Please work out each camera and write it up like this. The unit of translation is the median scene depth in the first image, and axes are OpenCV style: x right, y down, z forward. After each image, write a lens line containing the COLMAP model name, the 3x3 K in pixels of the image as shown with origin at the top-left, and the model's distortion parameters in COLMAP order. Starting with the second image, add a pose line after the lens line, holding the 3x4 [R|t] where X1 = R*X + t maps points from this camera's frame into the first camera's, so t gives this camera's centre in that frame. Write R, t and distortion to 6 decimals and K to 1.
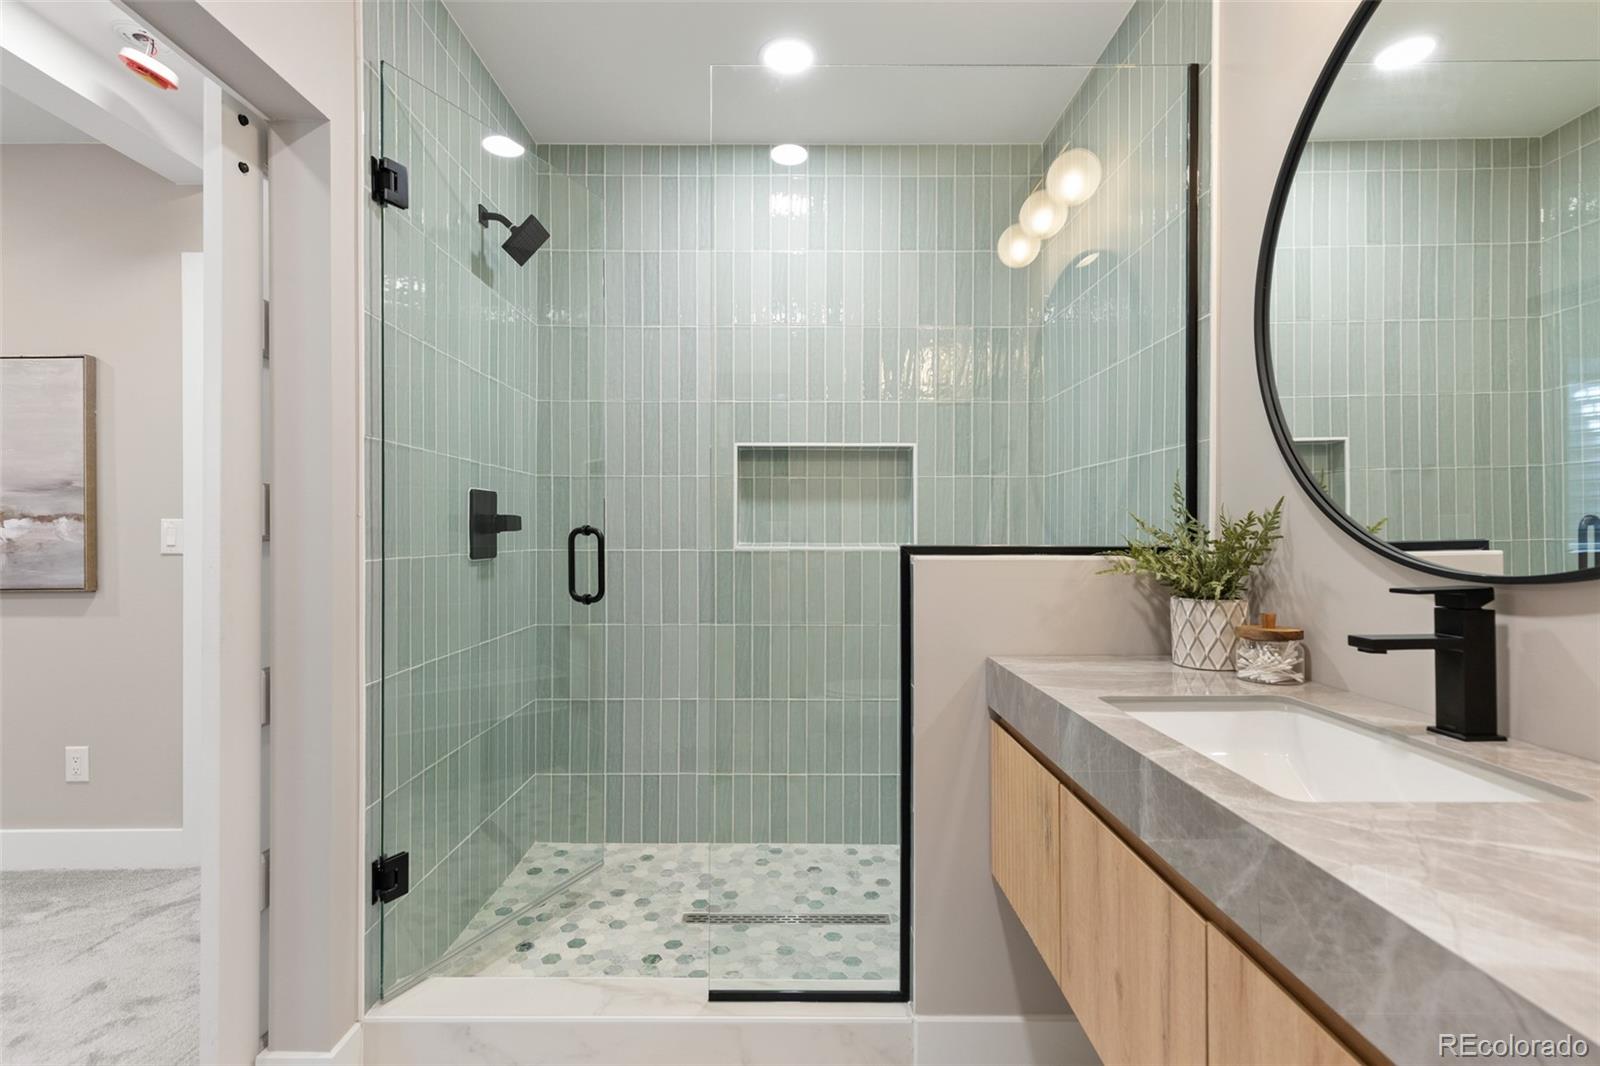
lens RADIAL K [[727.7, 0, 795.0], [0, 727.7, 530.8], [0, 0, 1]] dist [0.002828, 0.000399]
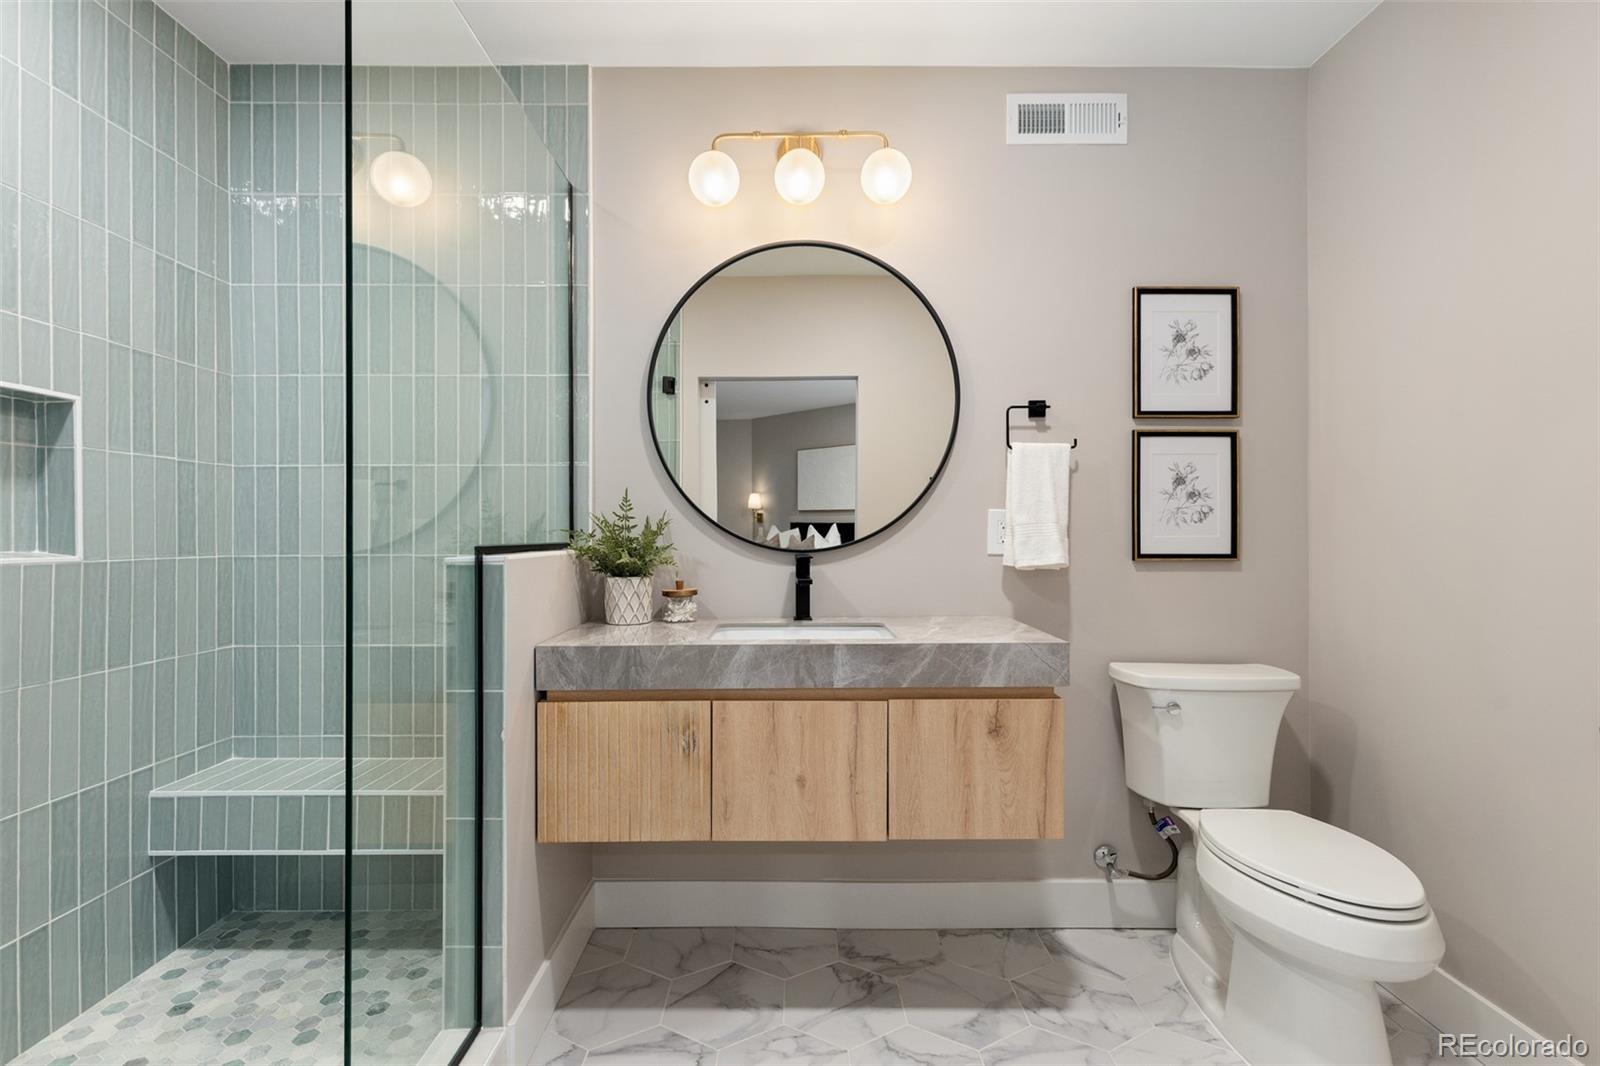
lens RADIAL K [[727.7, 0, 795.6], [0, 727.7, 529.6], [0, 0, 1]] dist [0.002828, 0.000399]
pose [[0.004417, -0.001314, 0.999989, -0.888587], [0.001798, 0.999998, 0.001306, -0.002625], [-0.999989, 0.001792, 0.004419, 0.660128]]
